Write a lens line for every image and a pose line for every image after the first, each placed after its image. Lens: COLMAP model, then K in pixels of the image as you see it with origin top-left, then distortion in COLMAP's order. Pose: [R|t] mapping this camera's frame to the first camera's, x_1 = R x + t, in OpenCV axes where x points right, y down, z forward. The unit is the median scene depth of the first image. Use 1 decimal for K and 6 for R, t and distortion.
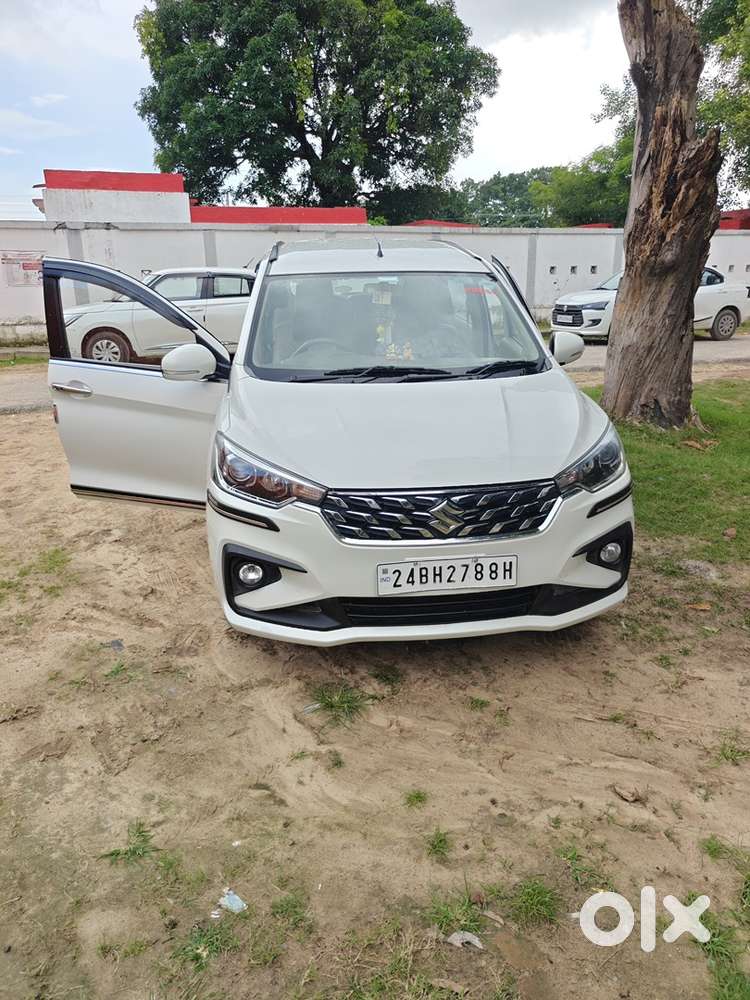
lens RADIAL K [[698.3, 0, 413.8], [0, 698.3, 532.8], [0, 0, 1]] dist [0.000059, 0.004951]
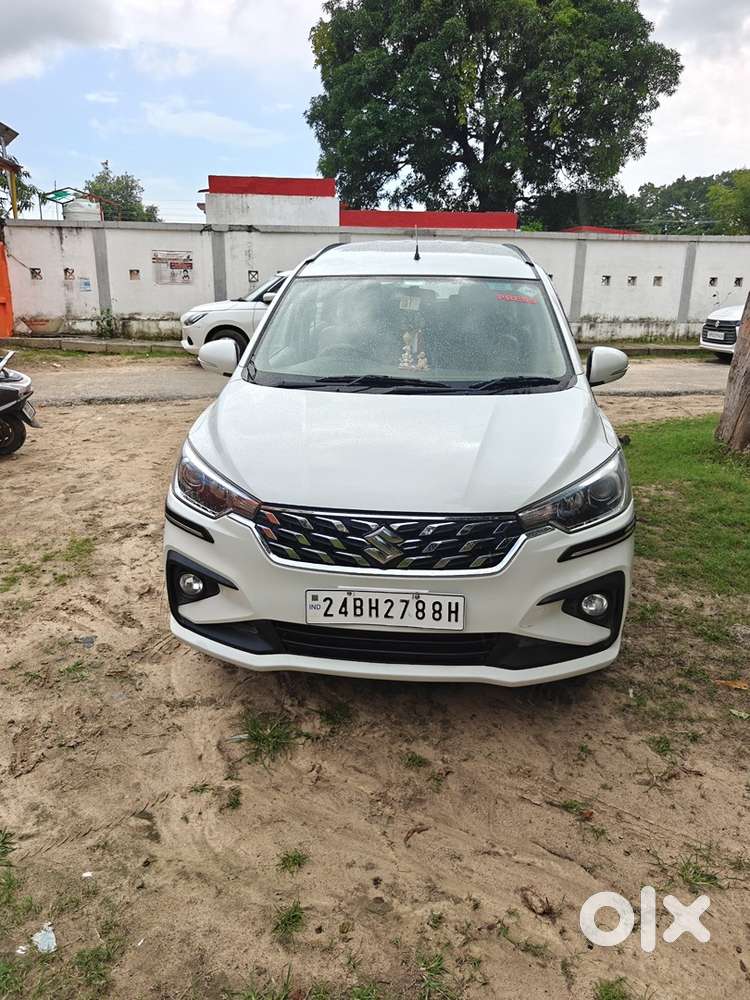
lens RADIAL K [[742.8, 0, 411.3], [0, 742.8, 500.4], [0, 0, 1]] dist [0.007038, 0.001521]
pose [[0.974254, 0.086136, -0.208350, 0.235586], [-0.099847, 0.993415, -0.056189, -0.024889], [0.202139, 0.075545, 0.976439, 0.062253]]
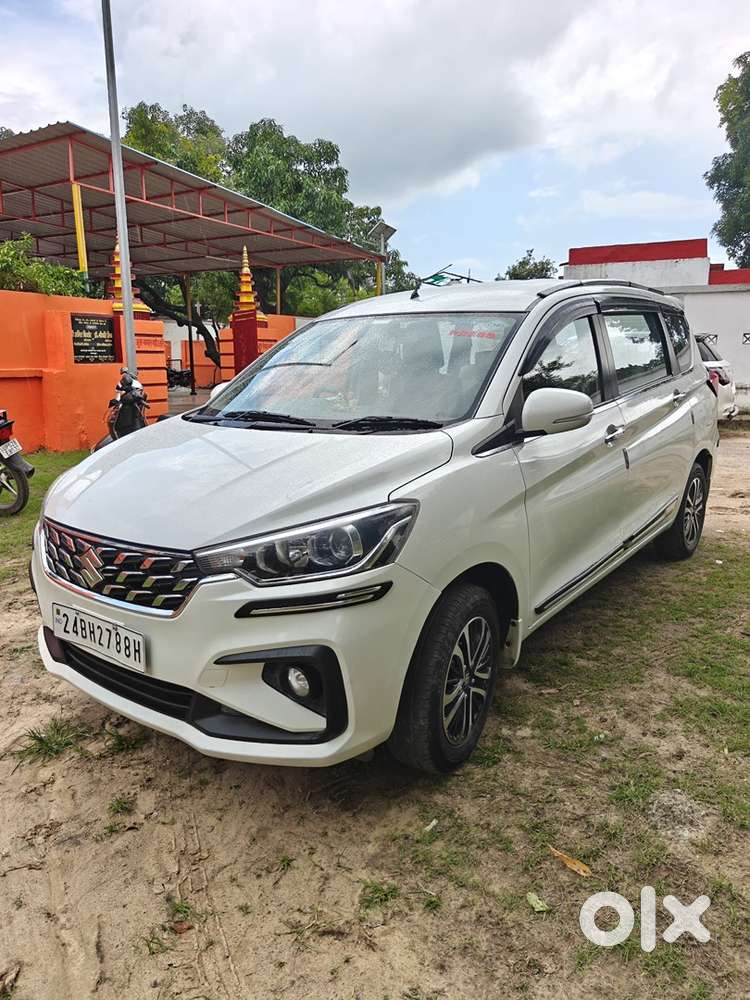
lens RADIAL K [[752.3, 0, 377.0], [0, 752.3, 501.6], [0, 0, 1]] dist [0.001205, 0.004349]
pose [[0.679655, 0.141007, -0.719851, 0.827950], [-0.249419, 0.967302, -0.046013, -0.128332], [0.689825, 0.210818, 0.692602, 0.489505]]
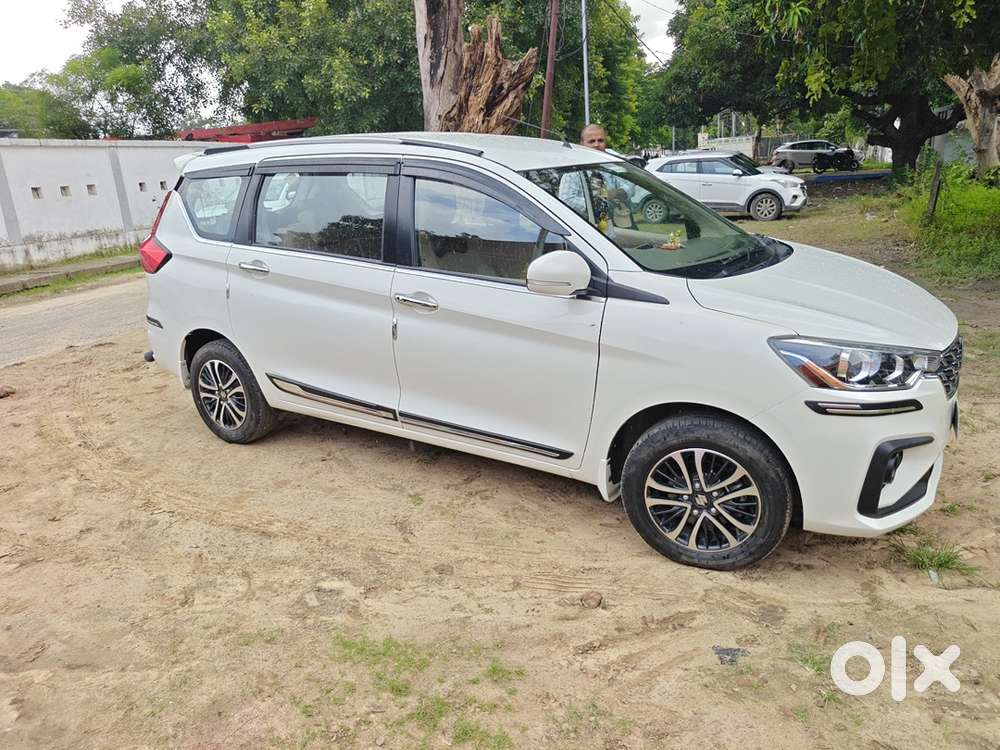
lens RADIAL K [[690.9, 0, 500.2], [0, 690.9, 377.6], [0, 0, 1]] dist [0.005546, 0.006845]
pose [[0.638376, -0.250023, 0.727987, -1.144863], [0.314638, 0.947912, 0.049646, -0.249690], [-0.702481, 0.197359, 0.683791, 0.677969]]
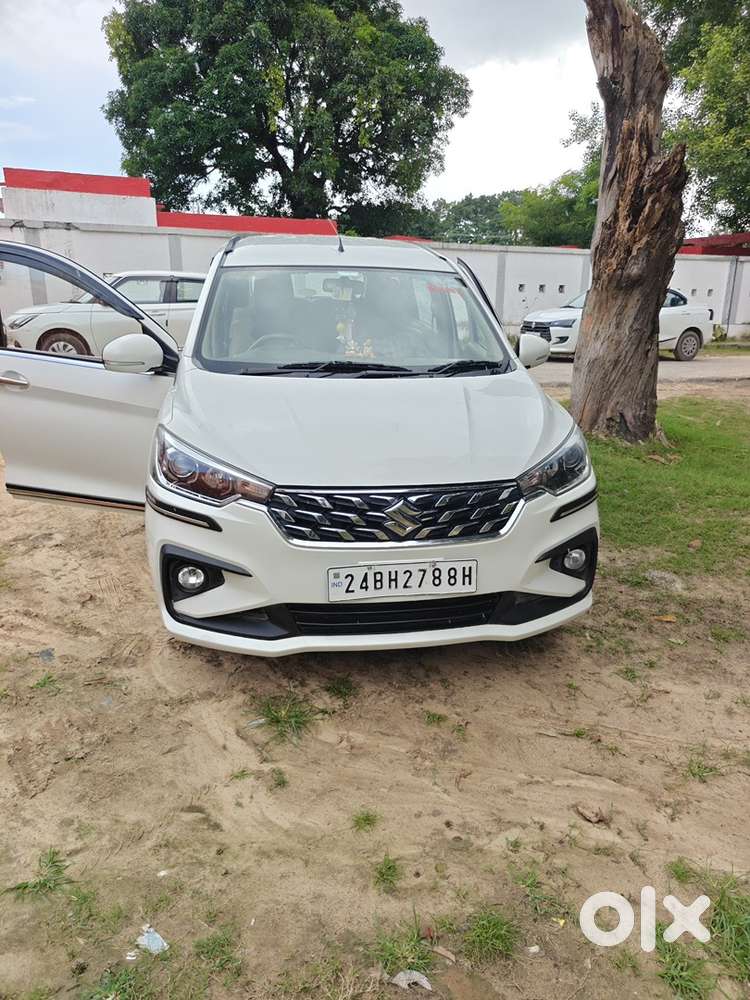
lens RADIAL K [[698.5, 0, 420.7], [0, 698.5, 532.6], [0, 0, 1]] dist [-0.003333, 0.003420]
pose [[0.998395, 0.013518, 0.055005, 0.016582], [-0.012230, 0.999645, -0.023680, 0.016126], [-0.055306, 0.022969, 0.998205, 0.052966]]
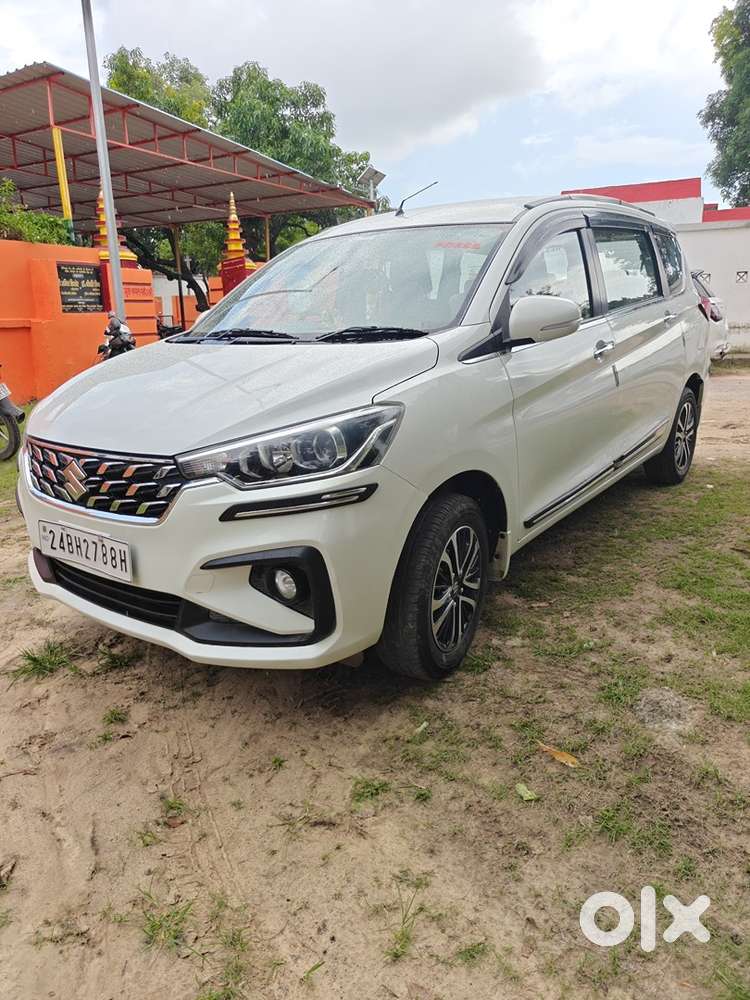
lens RADIAL K [[744.9, 0, 375.0], [0, 744.9, 500.0], [0, 0, 1]] dist [0.001433, 0.003866]
pose [[0.684028, 0.166169, -0.710277, 0.833106], [-0.228957, 0.973410, 0.007233, -0.078511], [0.692593, 0.157675, 0.703885, 0.519488]]
